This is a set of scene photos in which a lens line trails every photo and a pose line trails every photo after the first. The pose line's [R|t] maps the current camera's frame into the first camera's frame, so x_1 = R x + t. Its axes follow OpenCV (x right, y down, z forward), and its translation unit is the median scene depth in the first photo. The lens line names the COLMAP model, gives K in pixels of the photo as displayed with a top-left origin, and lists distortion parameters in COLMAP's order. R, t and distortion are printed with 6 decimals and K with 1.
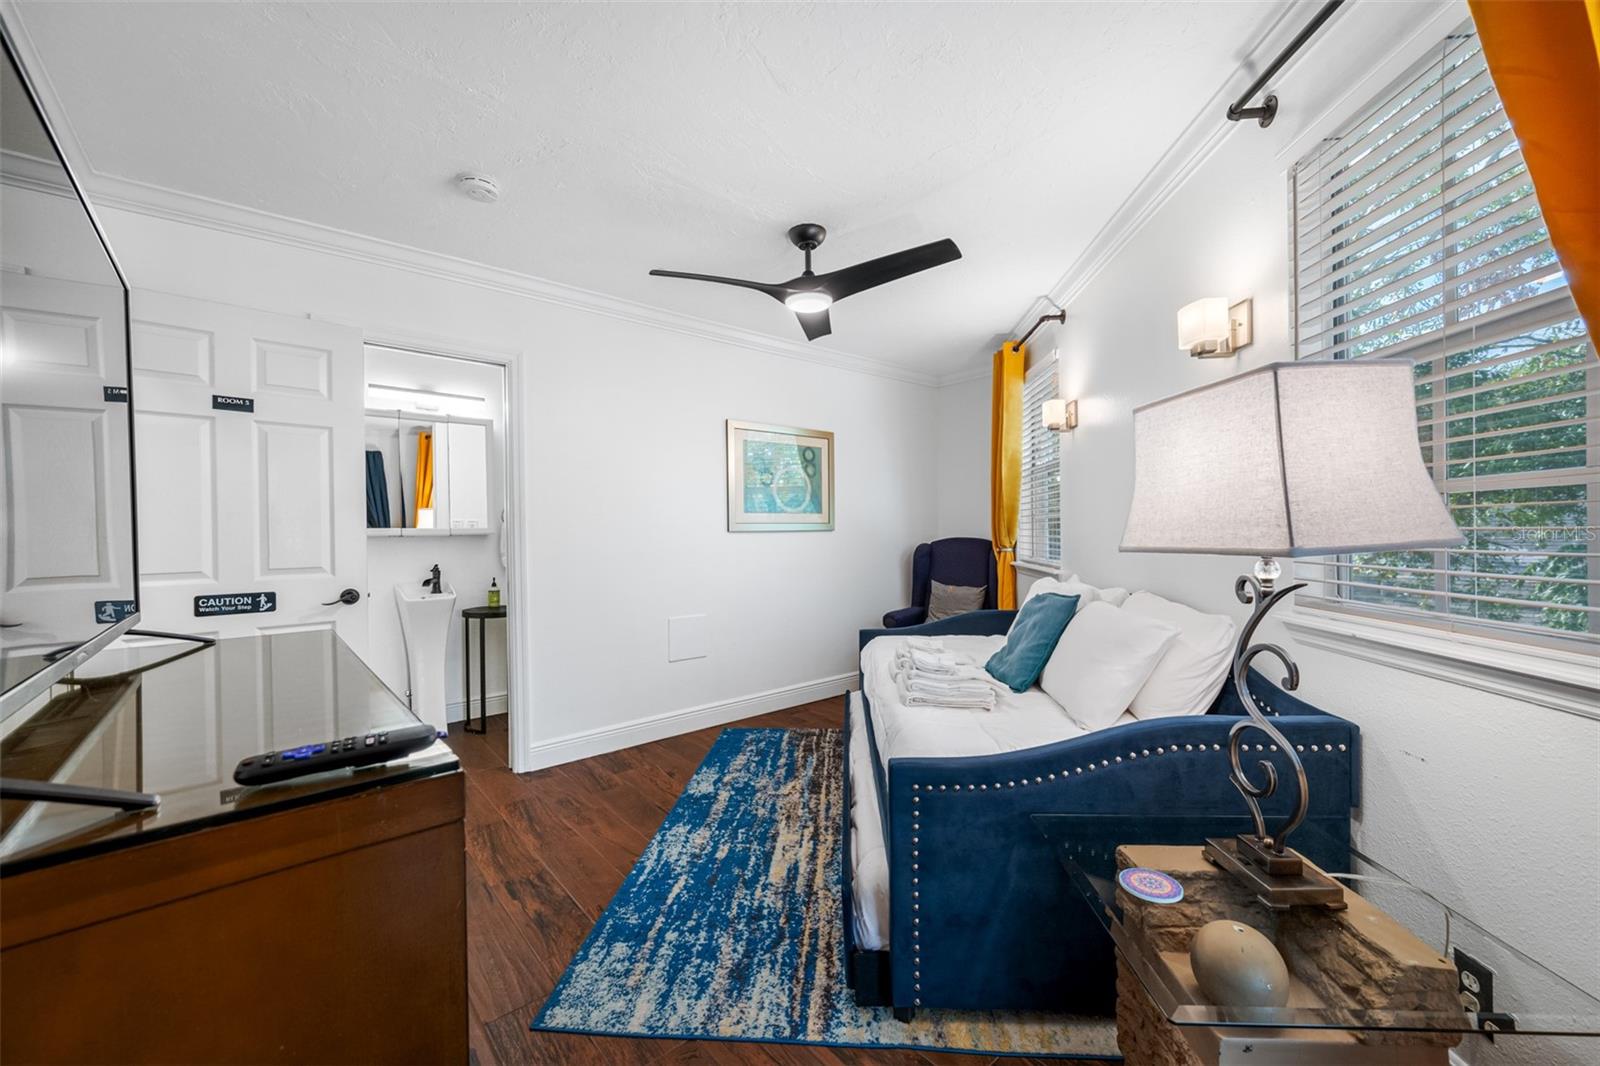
lens RADIAL K [[634.9, 0, 809.2], [0, 634.9, 539.1], [0, 0, 1]] dist [-0.002188, 0.000634]
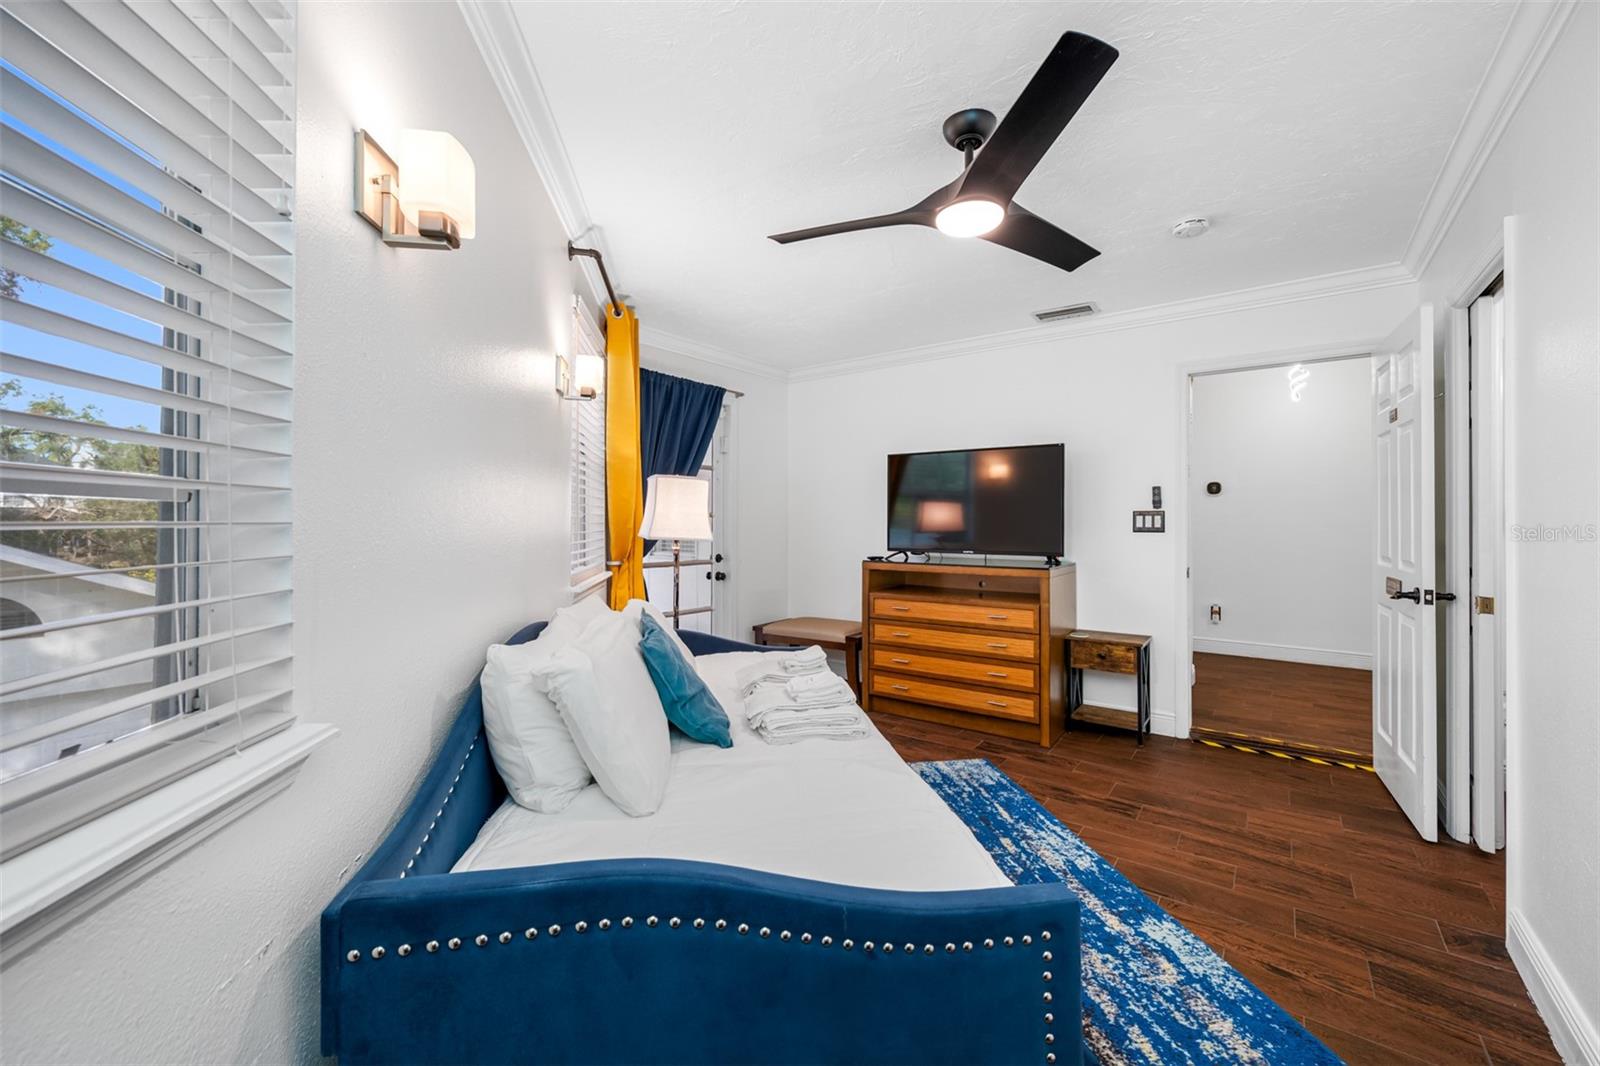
lens RADIAL K [[634.9, 0, 801.6], [0, 634.9, 522.5], [0, 0, 1]] dist [-0.002188, 0.000634]
pose [[-0.976890, 0.017702, -0.213009, 0.393866], [0.014334, 0.999747, 0.017345, -0.045724], [0.213262, 0.013891, -0.976896, 1.912007]]
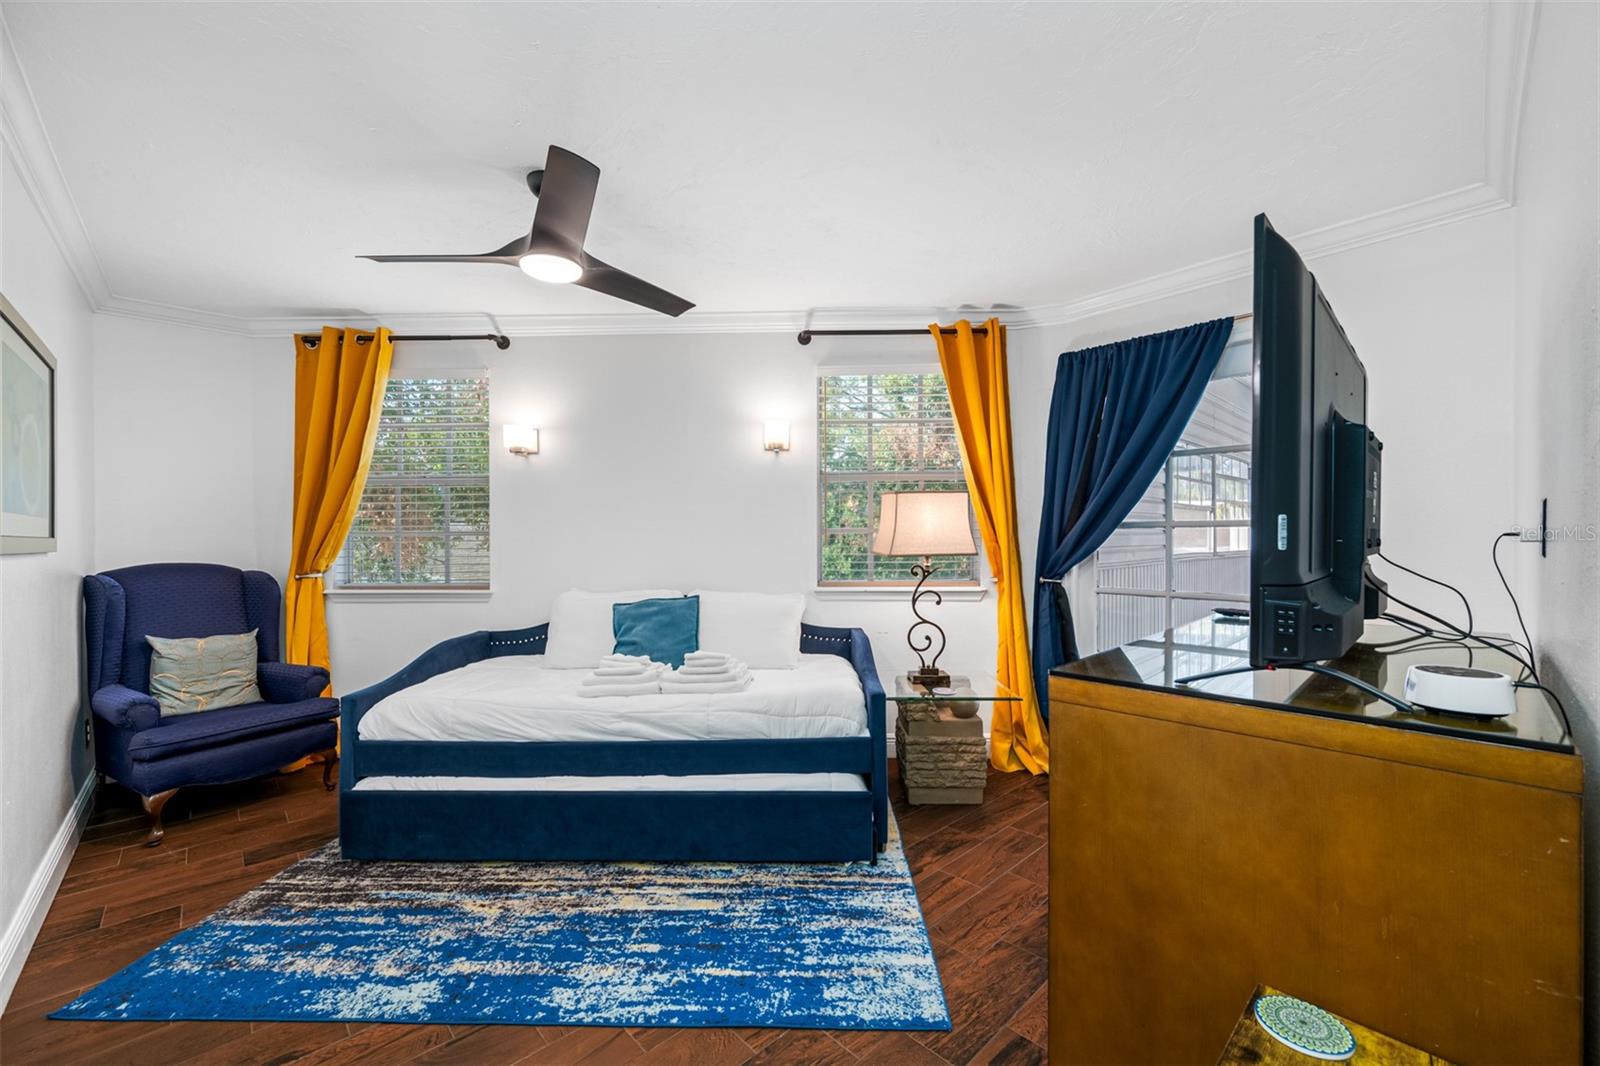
lens RADIAL K [[634.9, 0, 802.8], [0, 634.9, 538.4], [0, 0, 1]] dist [-0.002188, 0.000634]
pose [[-0.046932, 0.015045, 0.998785, -0.952116], [0.021363, 0.999673, -0.014055, -0.008937], [-0.998670, 0.020677, -0.047238, 0.826345]]
